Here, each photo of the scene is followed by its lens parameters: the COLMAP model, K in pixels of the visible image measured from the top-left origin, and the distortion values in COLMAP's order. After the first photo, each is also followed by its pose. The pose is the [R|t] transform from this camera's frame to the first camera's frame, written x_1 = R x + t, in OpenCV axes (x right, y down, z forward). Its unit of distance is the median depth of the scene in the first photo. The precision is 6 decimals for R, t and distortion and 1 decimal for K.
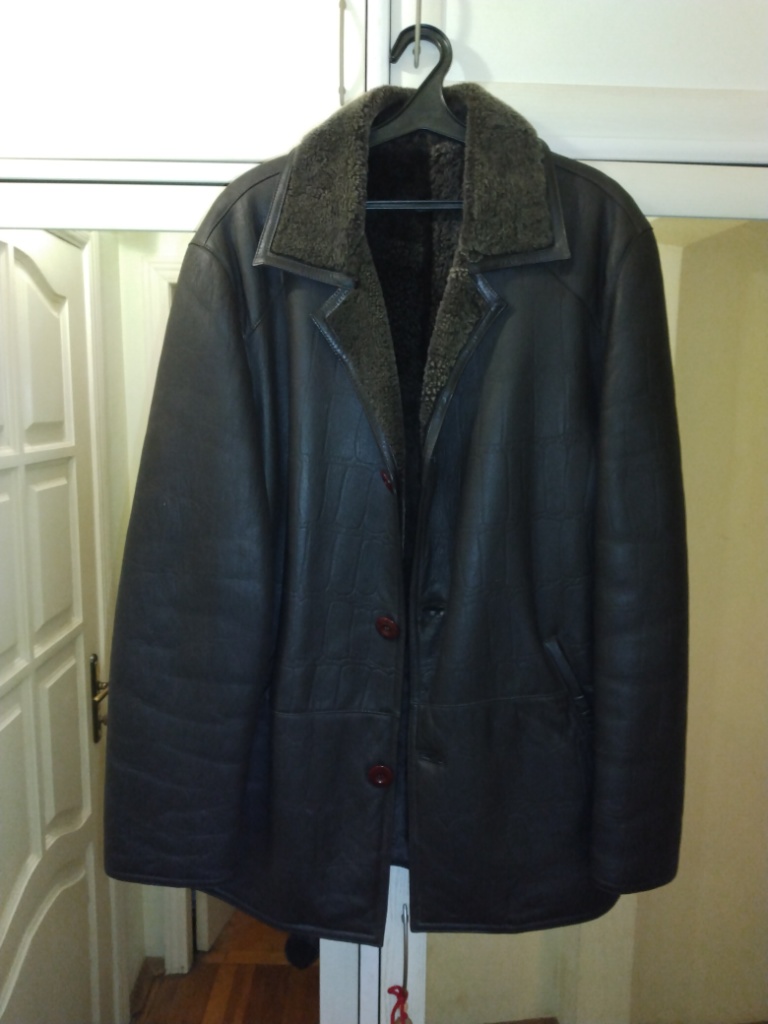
lens RADIAL K [[812.5, 0, 395.7], [0, 812.5, 517.1], [0, 0, 1]] dist [0.003137, 0.000025]
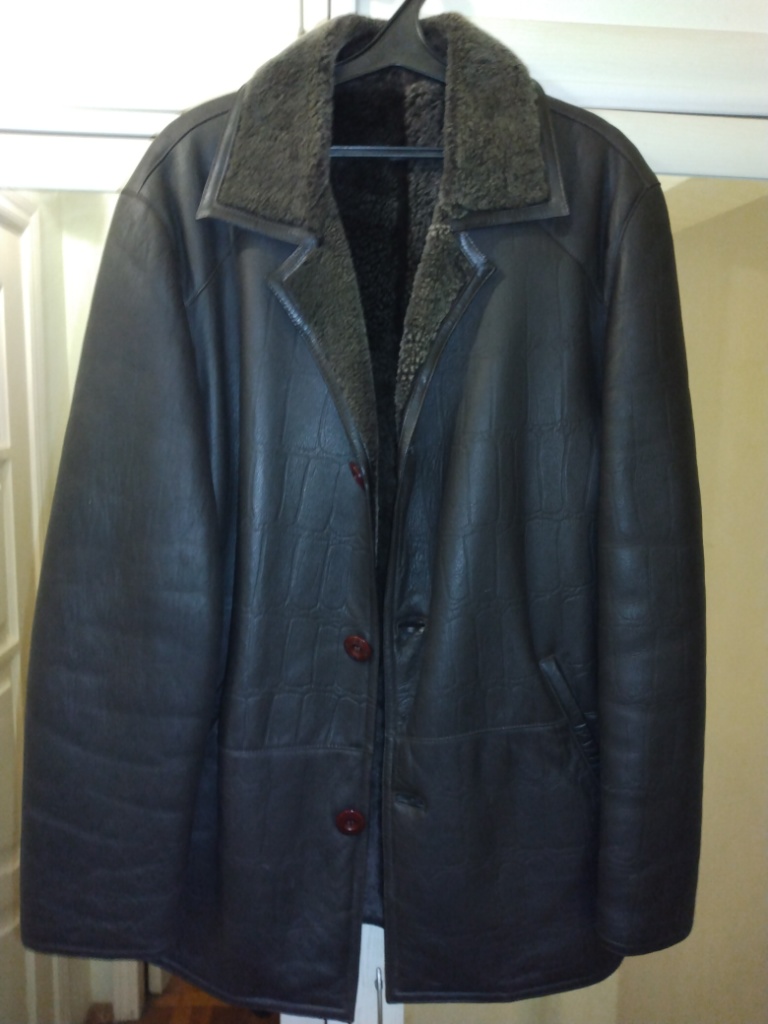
lens RADIAL K [[851.4, 0, 384.0], [0, 851.4, 512.0], [0, 0, 1]] dist [0.001594, 0.004640]
pose [[0.999580, -0.005190, 0.028497, -0.007891], [0.005647, 0.999857, -0.015963, 0.008829], [-0.028410, 0.016117, 0.999466, 0.110724]]
